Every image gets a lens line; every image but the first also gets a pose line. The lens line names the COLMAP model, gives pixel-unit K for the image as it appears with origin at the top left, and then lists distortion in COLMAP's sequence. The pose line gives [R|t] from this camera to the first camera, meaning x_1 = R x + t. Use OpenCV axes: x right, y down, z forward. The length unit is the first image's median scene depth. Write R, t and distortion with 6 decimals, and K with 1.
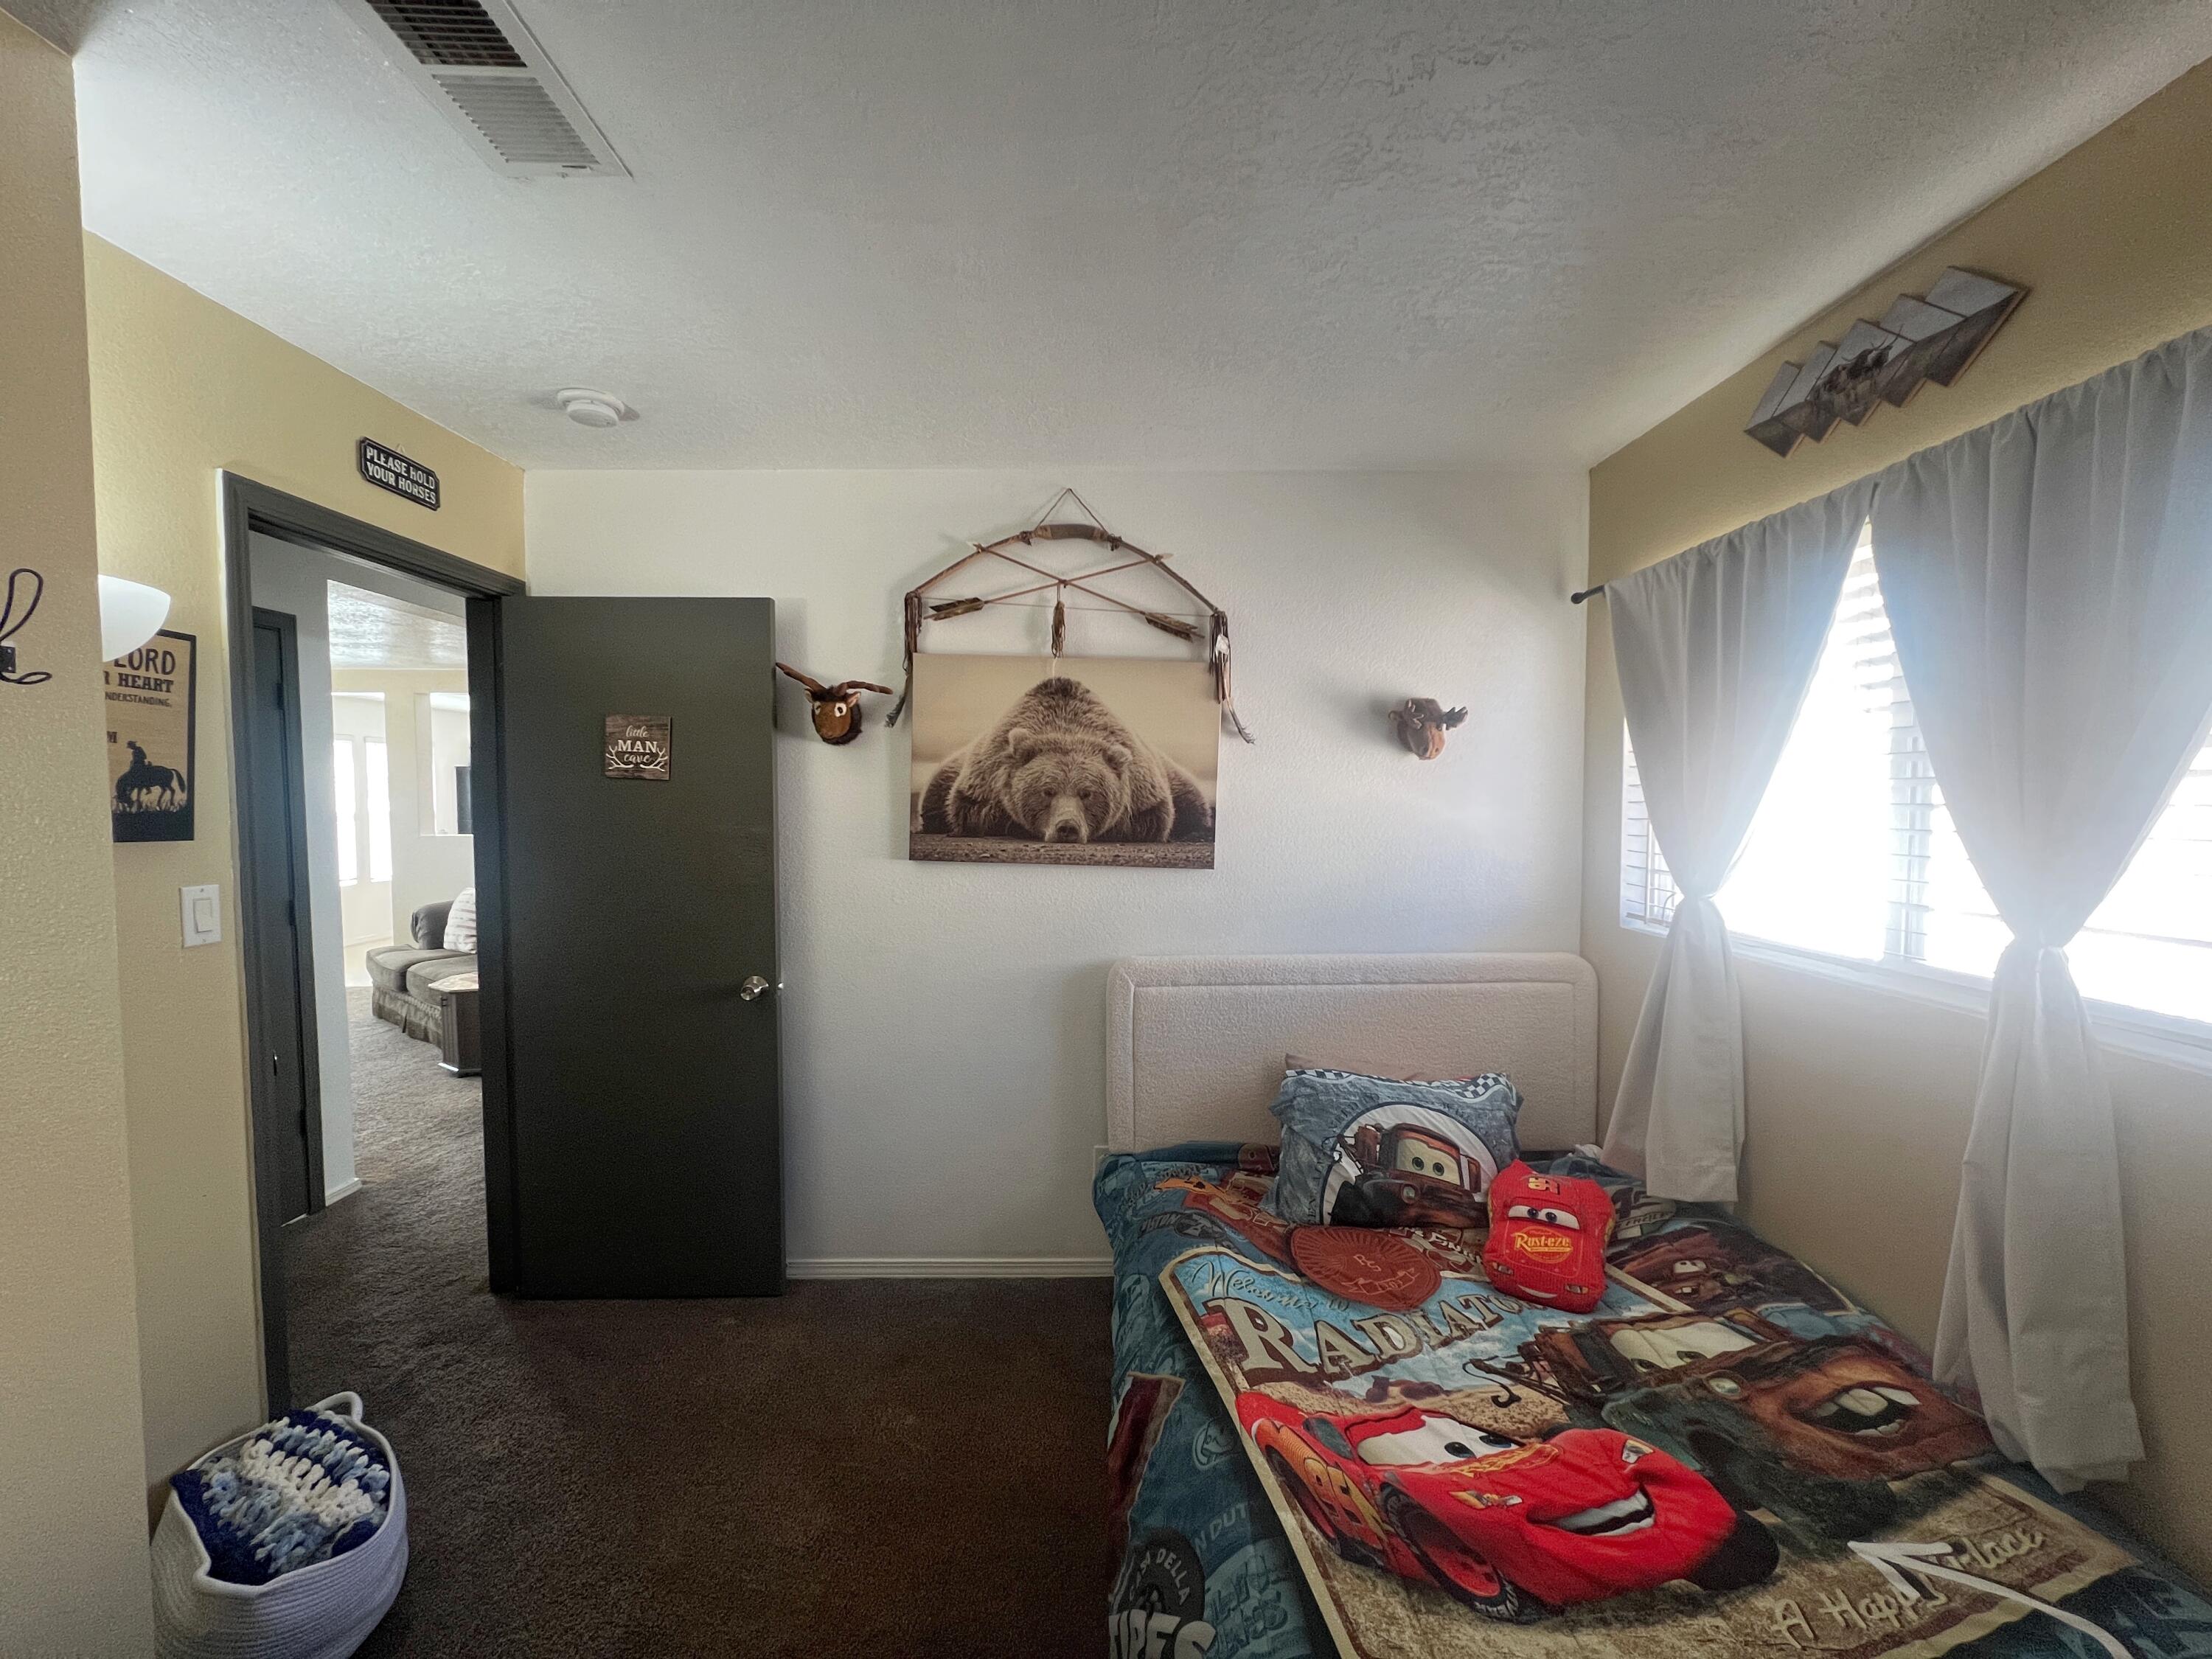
lens RADIAL K [[877.2, 0, 1104.6], [0, 877.2, 835.4], [0, 0, 1]] dist [-0.002168, 0.000474]
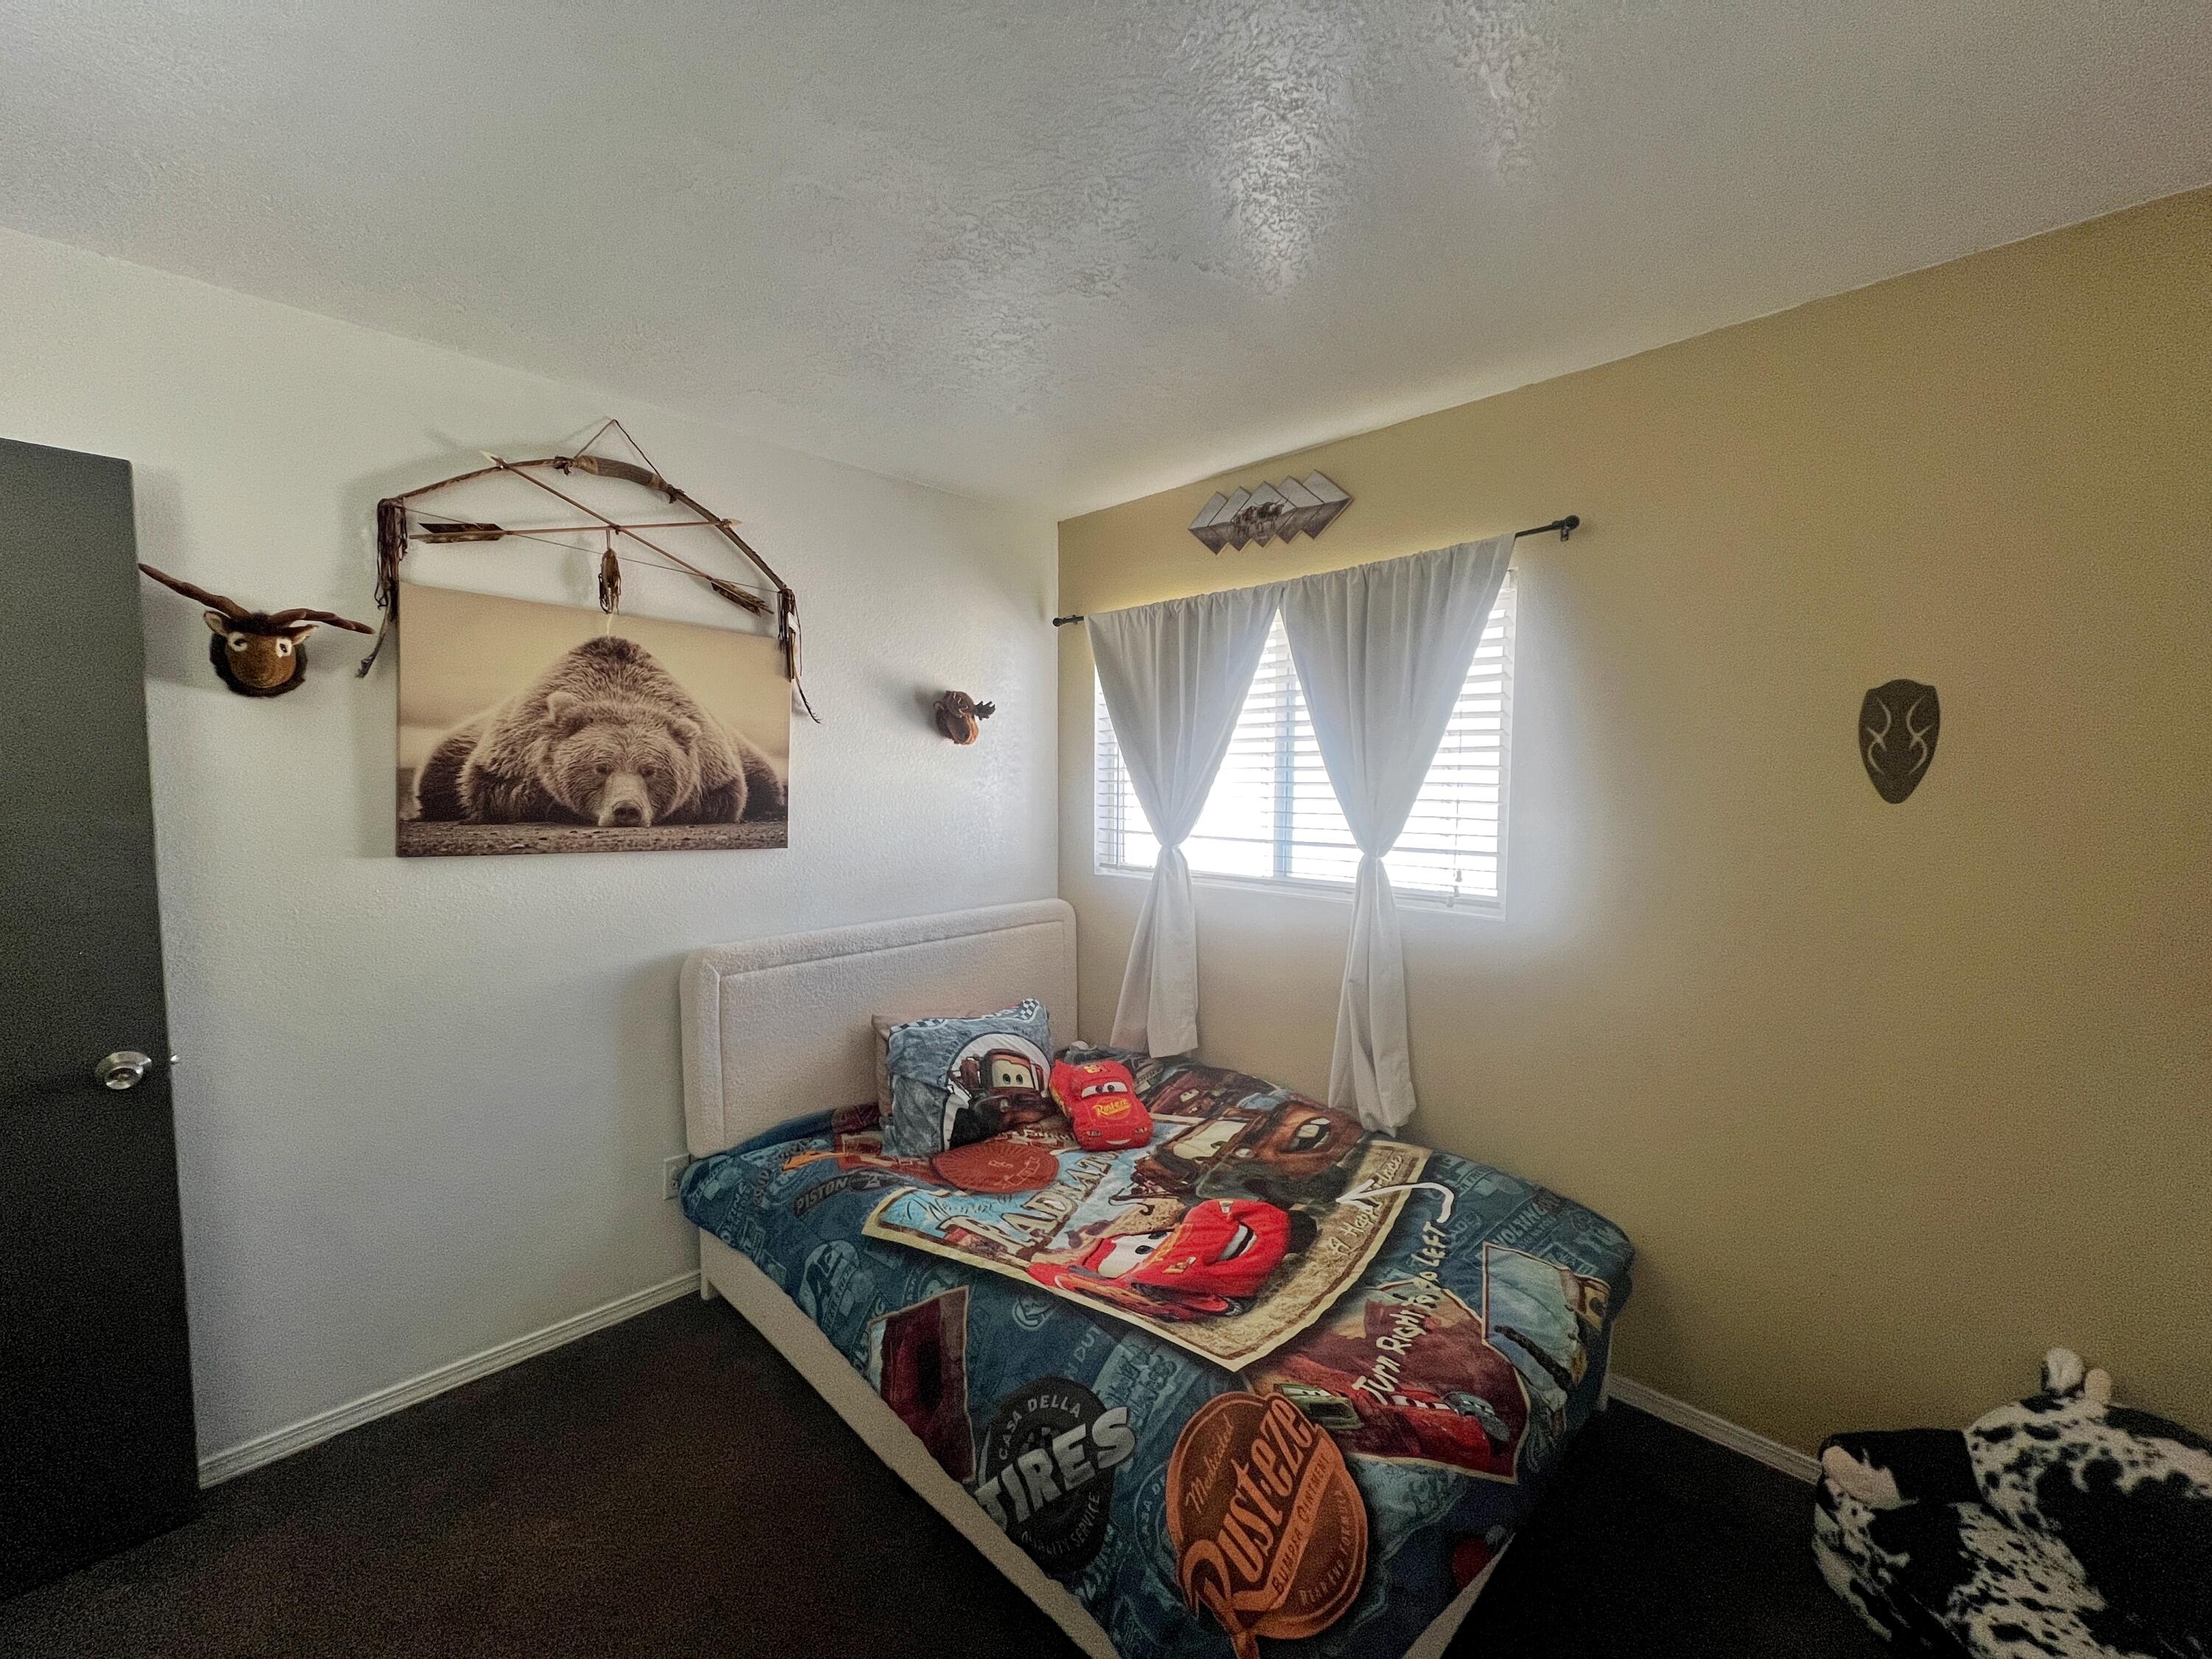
lens RADIAL K [[883.0, 0, 1104.4], [0, 883.0, 834.9], [0, 0, 1]] dist [-0.001755, 0.000081]
pose [[0.705302, -0.042257, 0.707647, -0.393280], [0.026202, 0.999094, 0.033545, -0.000600], [-0.708423, -0.005117, 0.705770, 0.042544]]
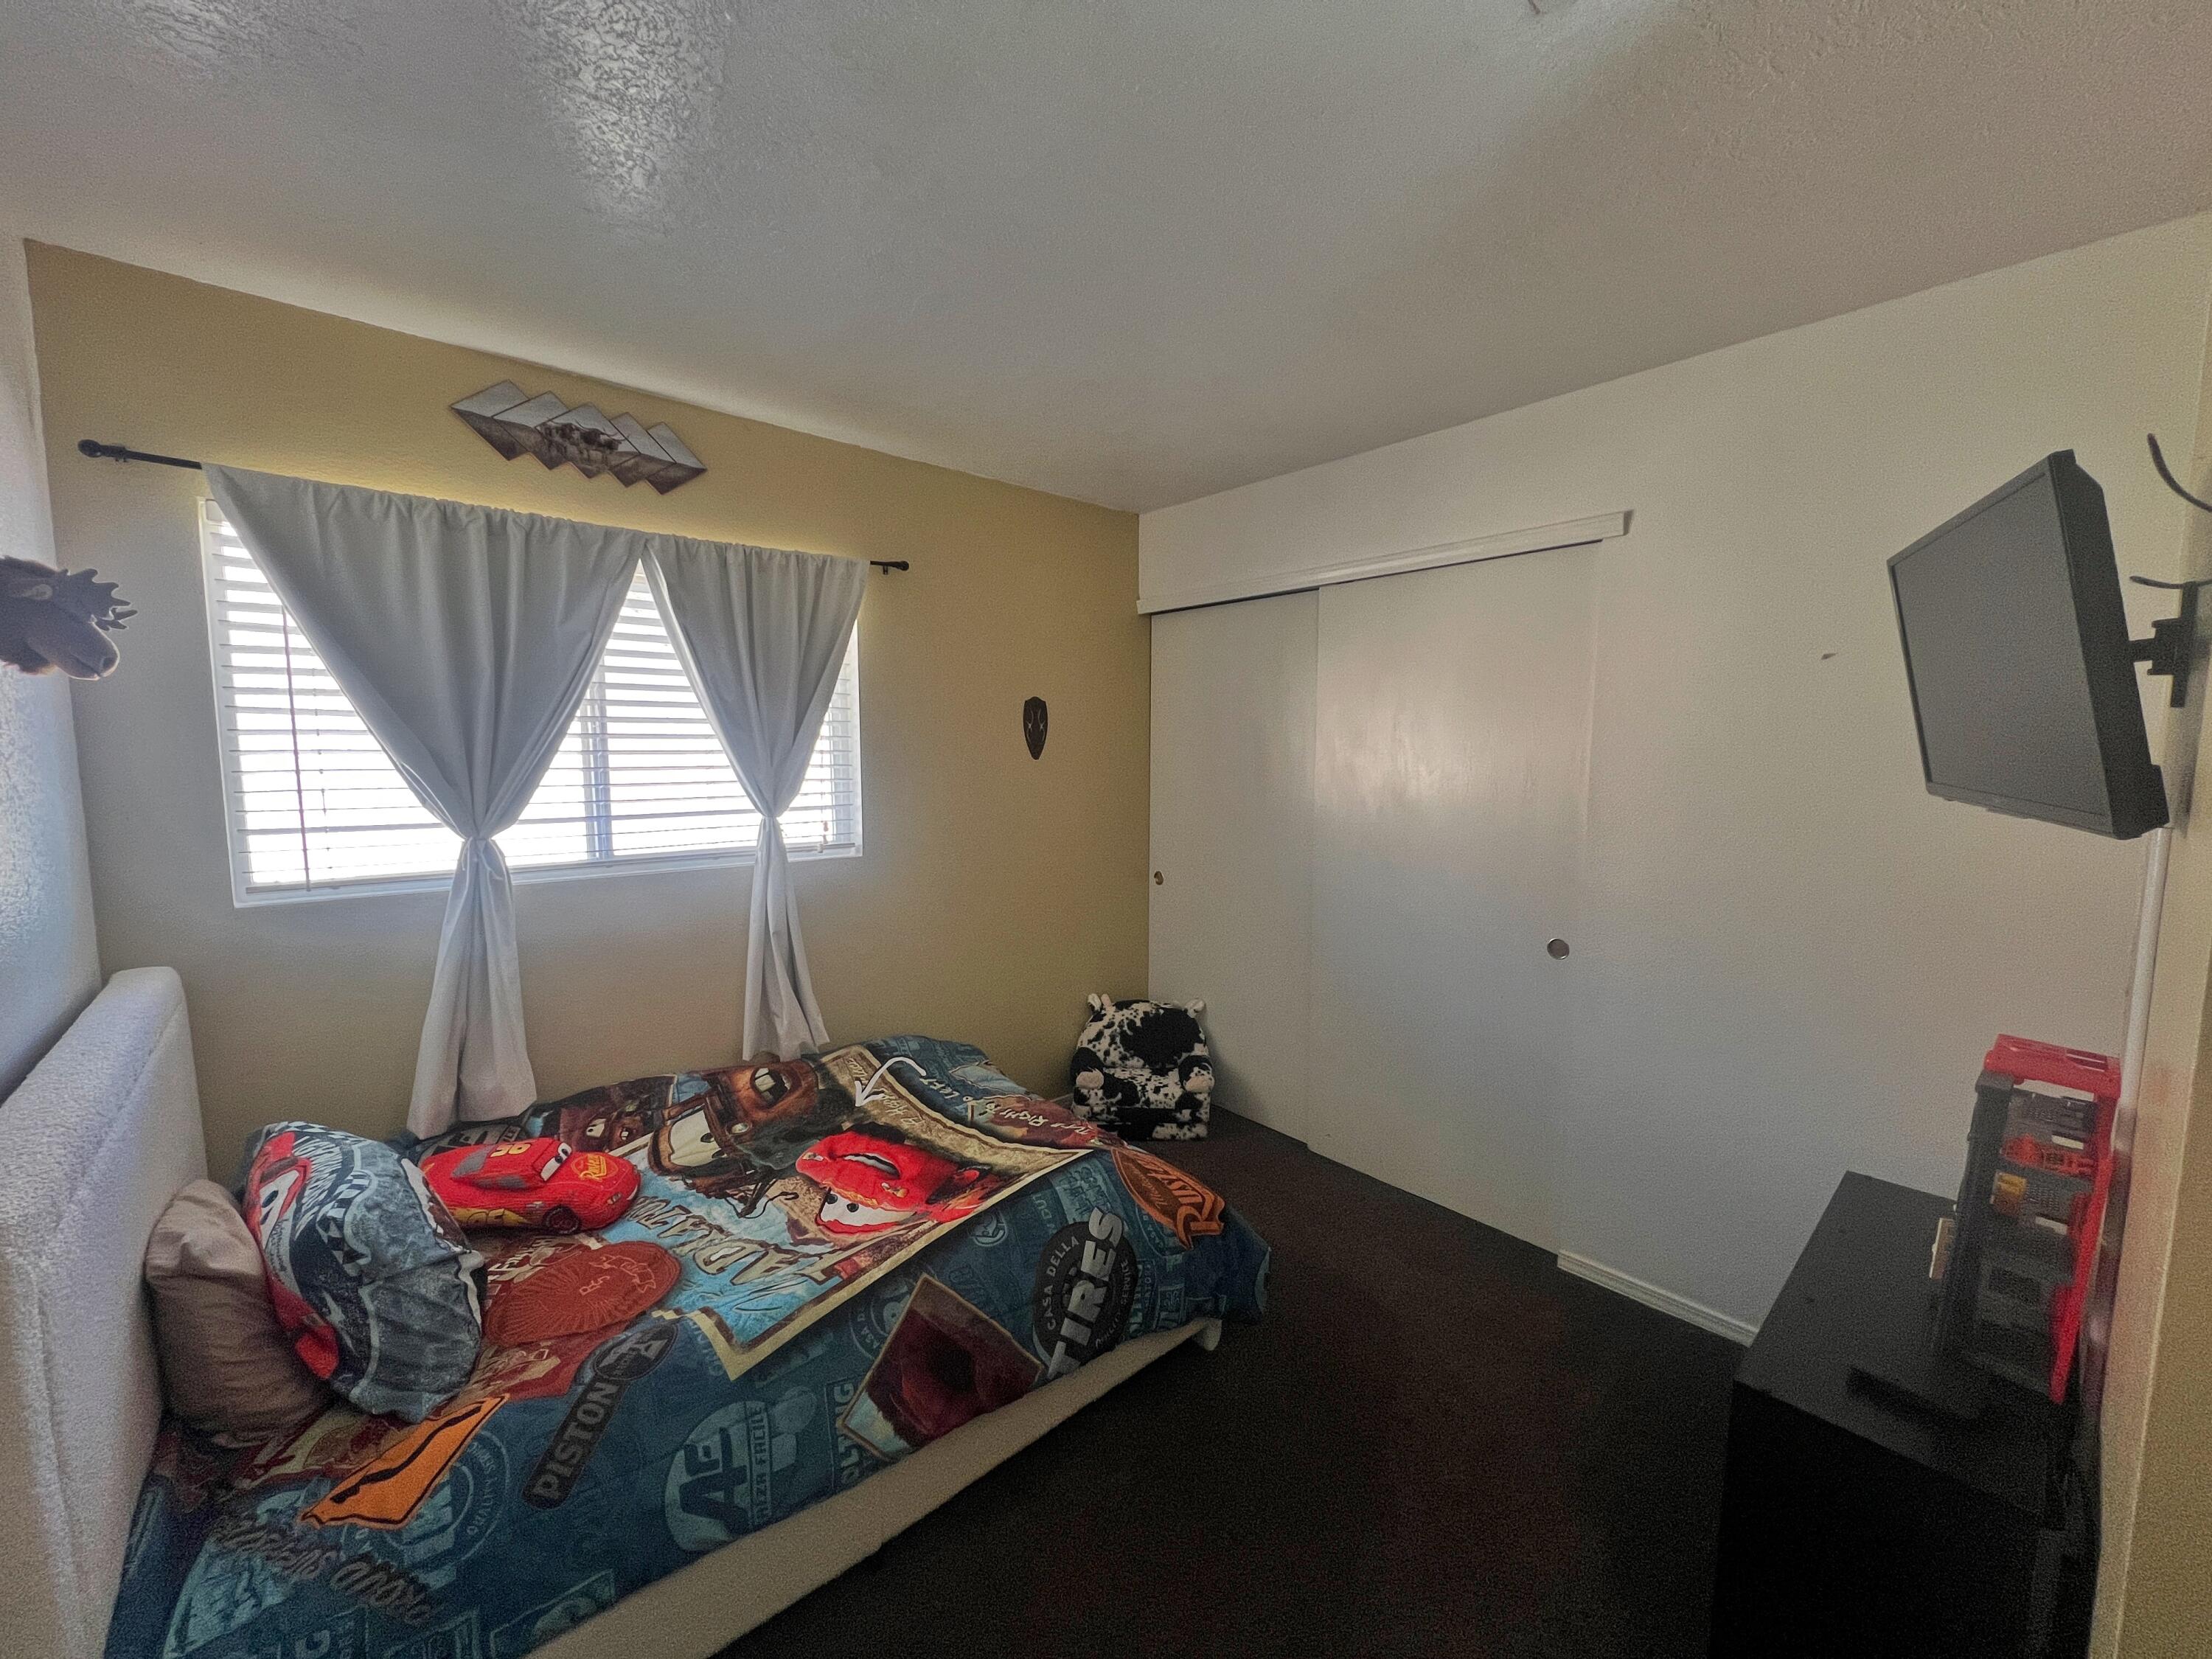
lens RADIAL K [[877.2, 0, 1104.6], [0, 877.2, 835.4], [0, 0, 1]] dist [-0.002168, 0.000474]
pose [[-0.659767, -0.076010, 0.747616, -0.582291], [0.029563, 0.991476, 0.126893, -0.043352], [-0.750888, 0.105821, -0.651896, 1.024048]]
